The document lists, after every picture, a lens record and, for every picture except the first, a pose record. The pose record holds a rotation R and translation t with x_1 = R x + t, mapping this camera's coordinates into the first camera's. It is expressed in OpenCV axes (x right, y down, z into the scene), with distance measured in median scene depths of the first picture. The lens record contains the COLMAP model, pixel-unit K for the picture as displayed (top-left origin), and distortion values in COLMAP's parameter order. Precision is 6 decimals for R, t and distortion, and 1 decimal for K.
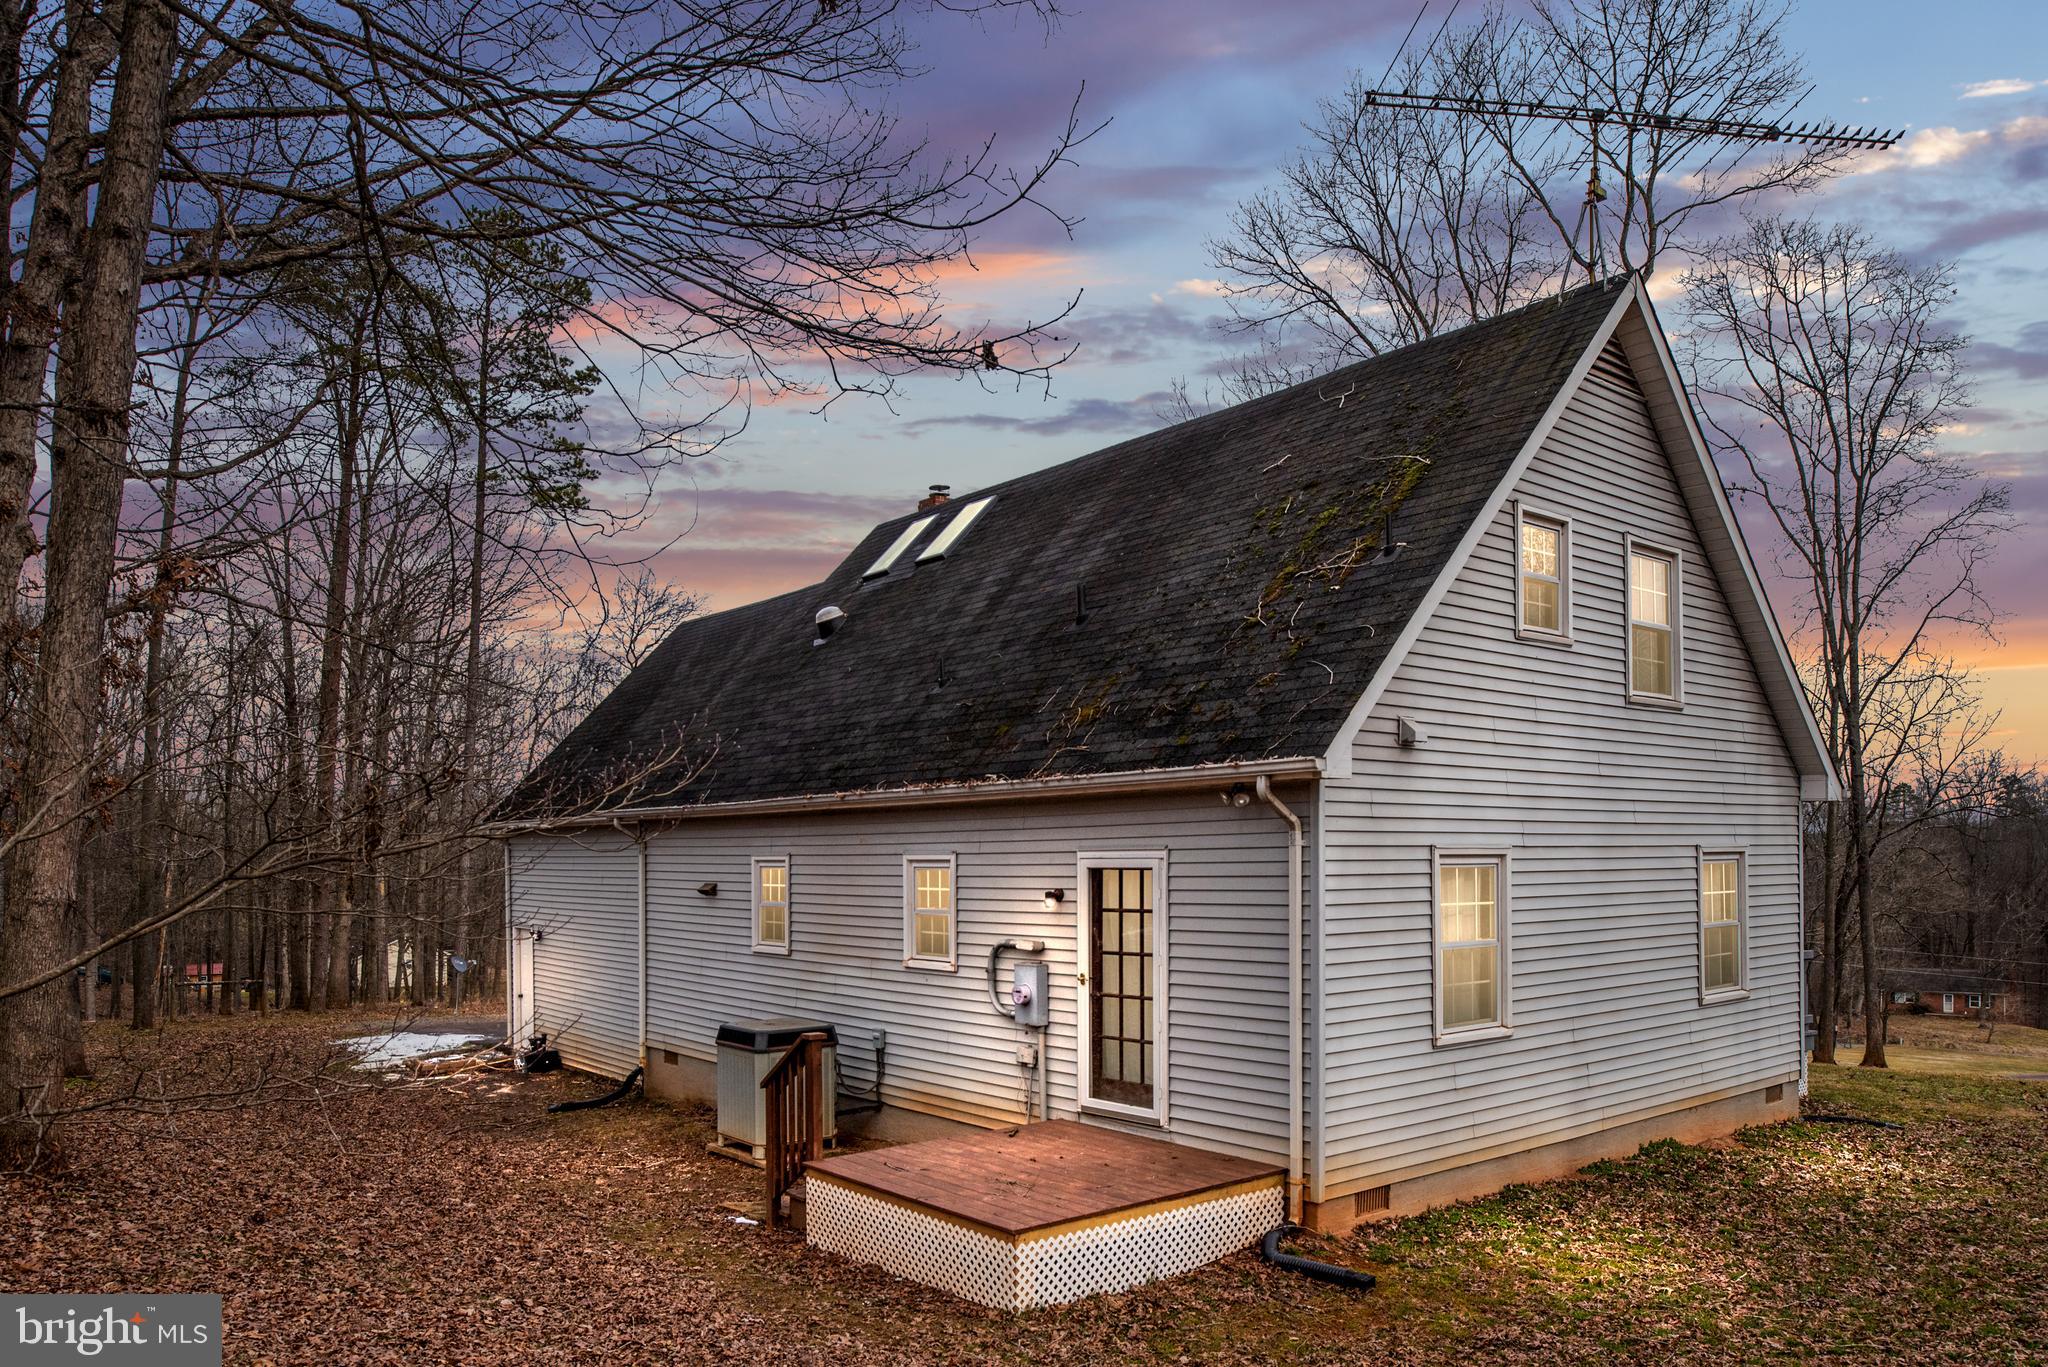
lens RADIAL K [[1415.7, 0, 1022.0], [0, 1415.7, 835.7], [0, 0, 1]] dist [0.001404, -0.012904]
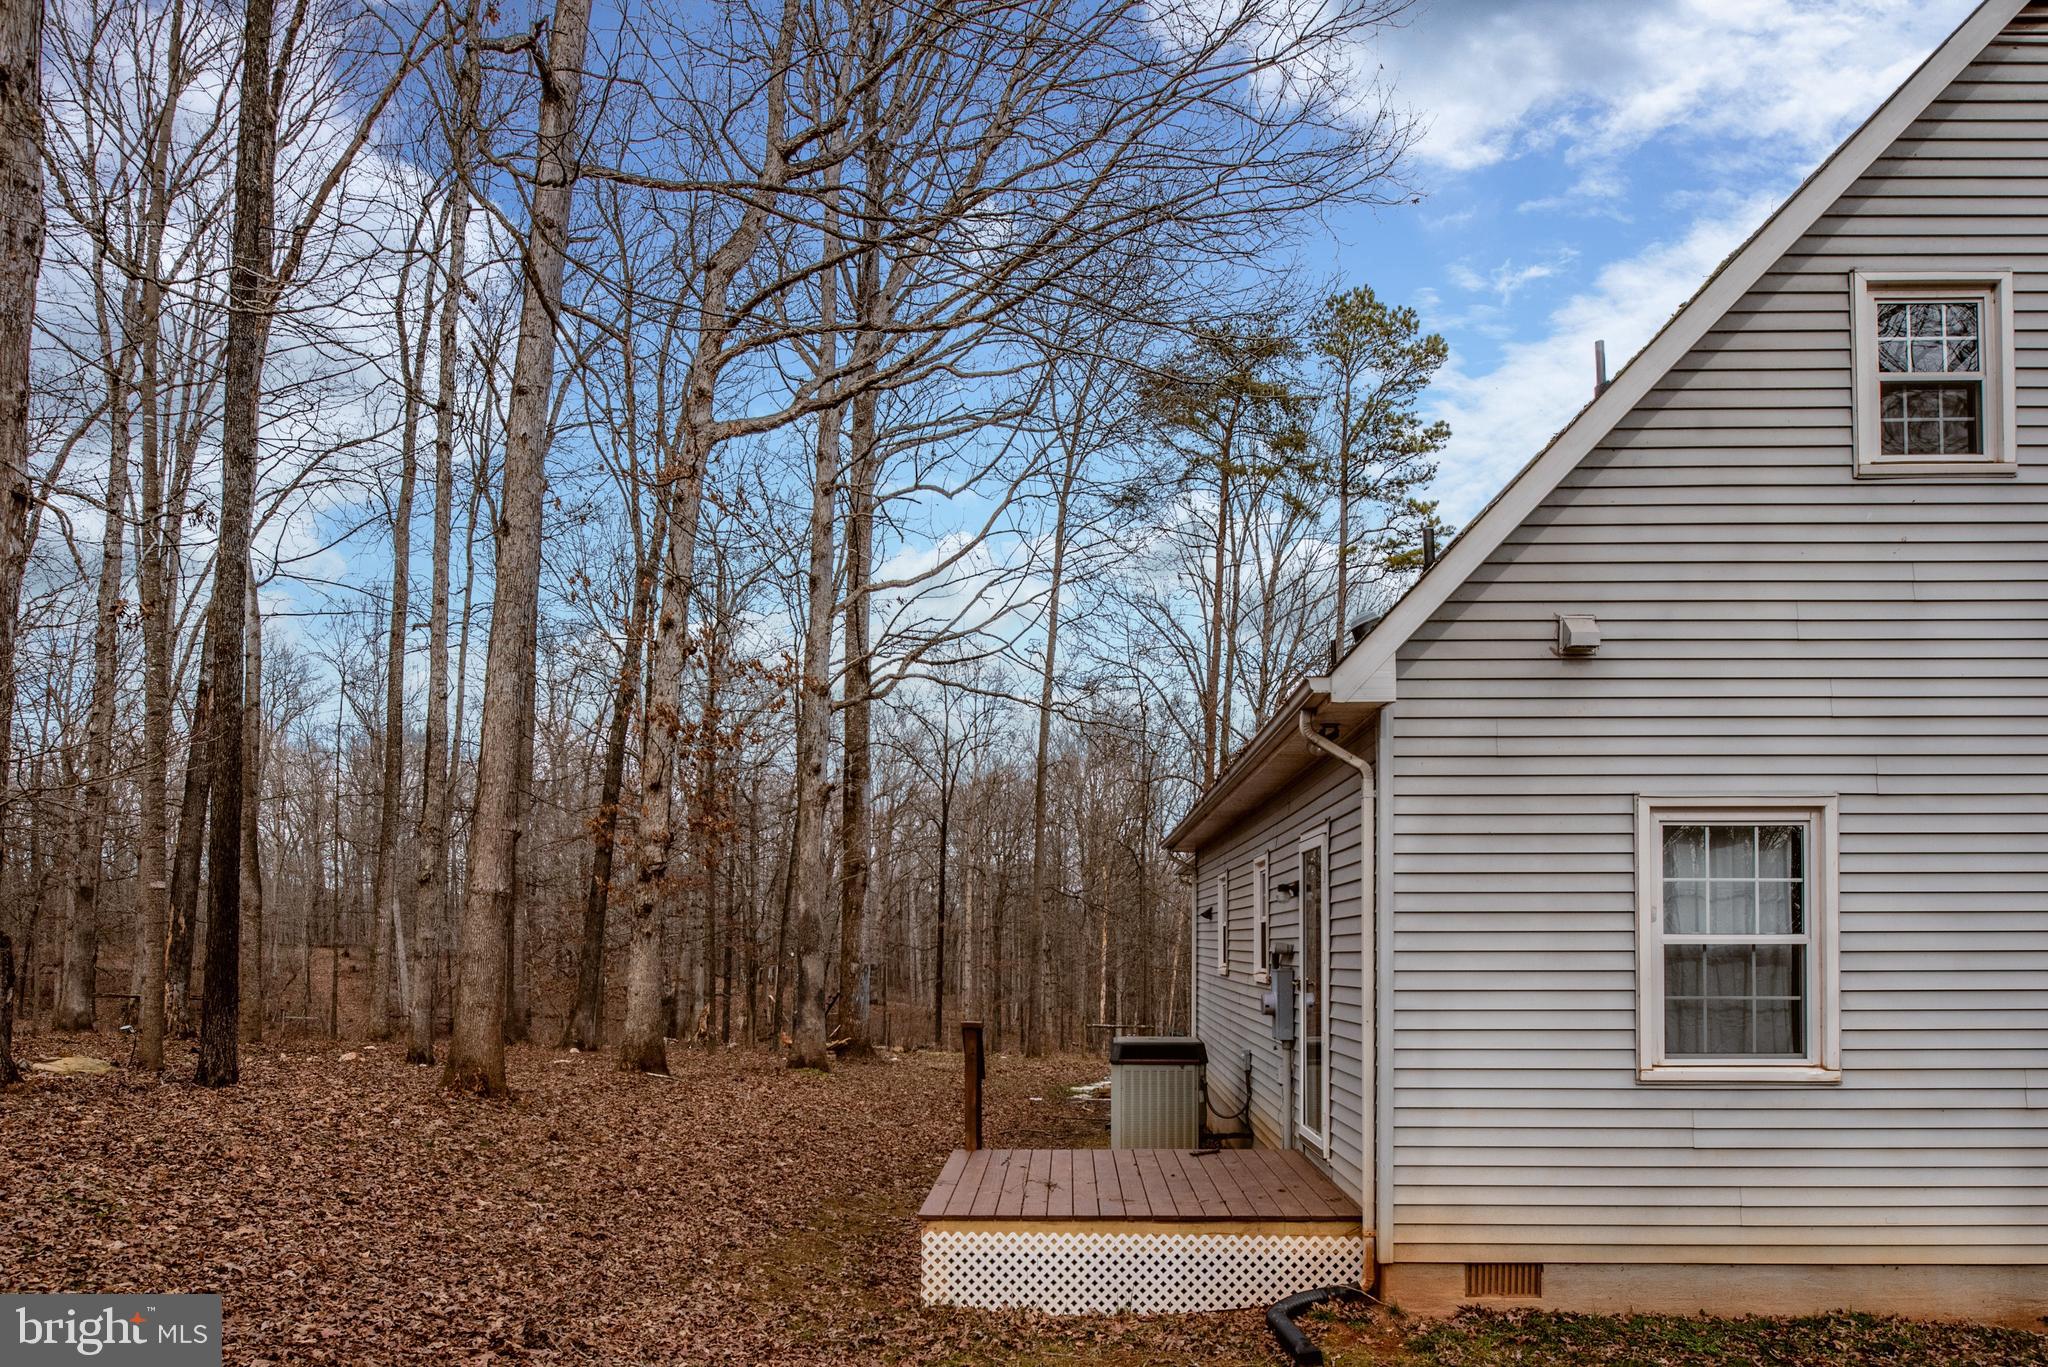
lens RADIAL K [[1407.9, 0, 1027.0], [0, 1407.9, 904.5], [0, 0, 1]] dist [-0.000022, -0.000521]
pose [[0.765672, -0.012050, -0.643118, 0.506182], [0.008171, 0.999926, -0.009007, 0.065358], [0.643179, 0.001641, 0.765714, 0.272424]]
